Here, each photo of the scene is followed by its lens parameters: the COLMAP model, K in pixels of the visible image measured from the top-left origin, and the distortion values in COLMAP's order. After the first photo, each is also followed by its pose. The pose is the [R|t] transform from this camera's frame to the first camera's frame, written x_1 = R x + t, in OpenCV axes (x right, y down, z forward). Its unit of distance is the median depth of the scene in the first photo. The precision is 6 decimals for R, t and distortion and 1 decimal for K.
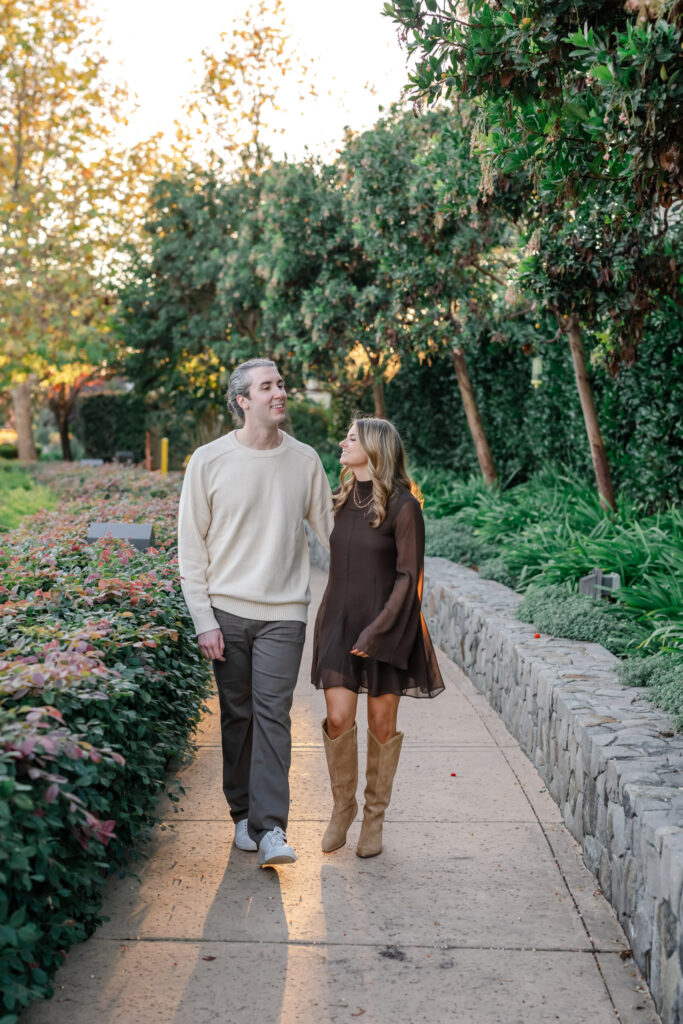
lens RADIAL K [[1449.7, 0, 360.3], [0, 1449.7, 495.1], [0, 0, 1]] dist [0.003953, 0.011746]
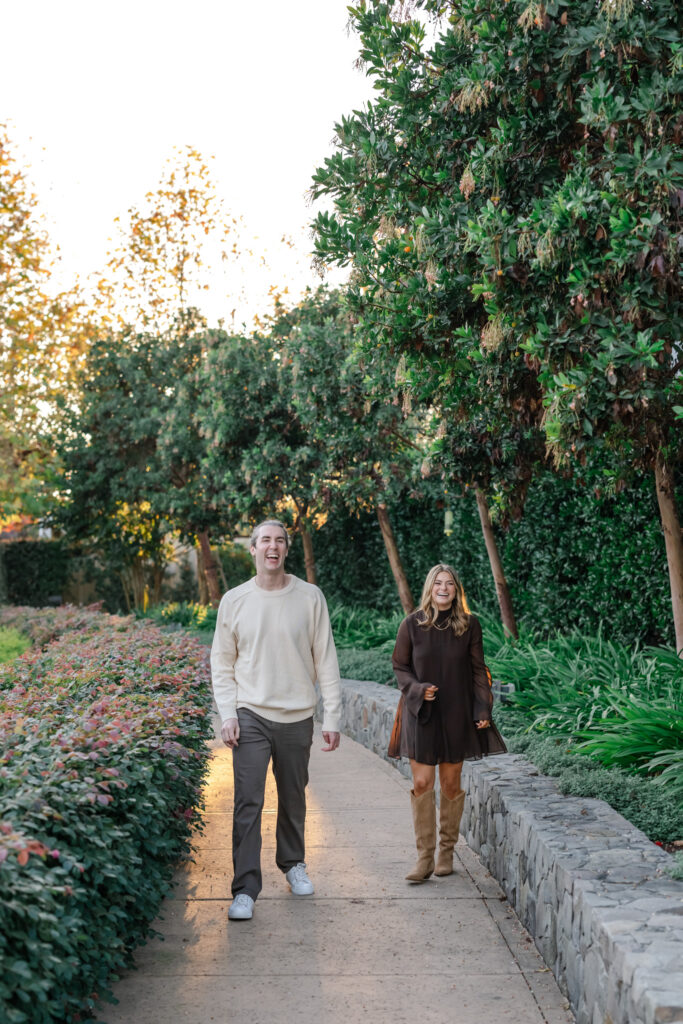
lens RADIAL K [[1400.7, 0, 393.2], [0, 1400.7, 561.4], [0, 0, 1]] dist [-0.002051, -0.007225]
pose [[0.996902, -0.011679, 0.077788, -0.013719], [0.015772, 0.998511, -0.052216, 0.006337], [-0.077062, 0.053281, 0.995602, -0.142564]]
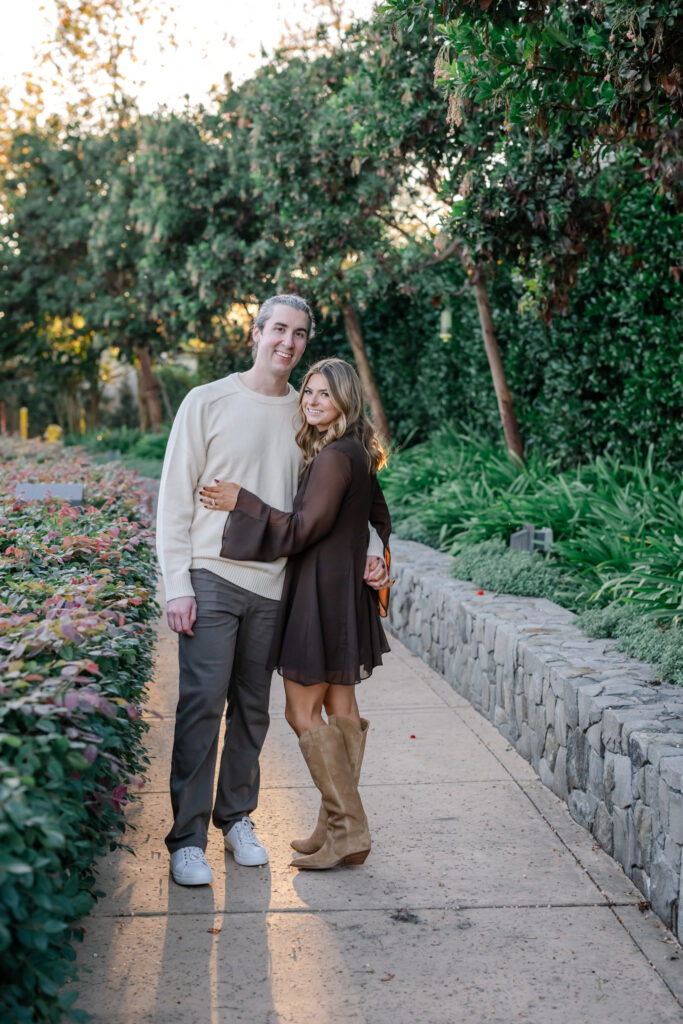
lens RADIAL K [[1503.8, 0, 365.6], [0, 1503.8, 478.2], [0, 0, 1]] dist [0.001423, 0.029110]
pose [[0.995881, -0.021926, 0.087979, -0.021718], [0.021003, 0.999714, 0.011400, 0.004160], [-0.088204, -0.009505, 0.996057, 0.005288]]
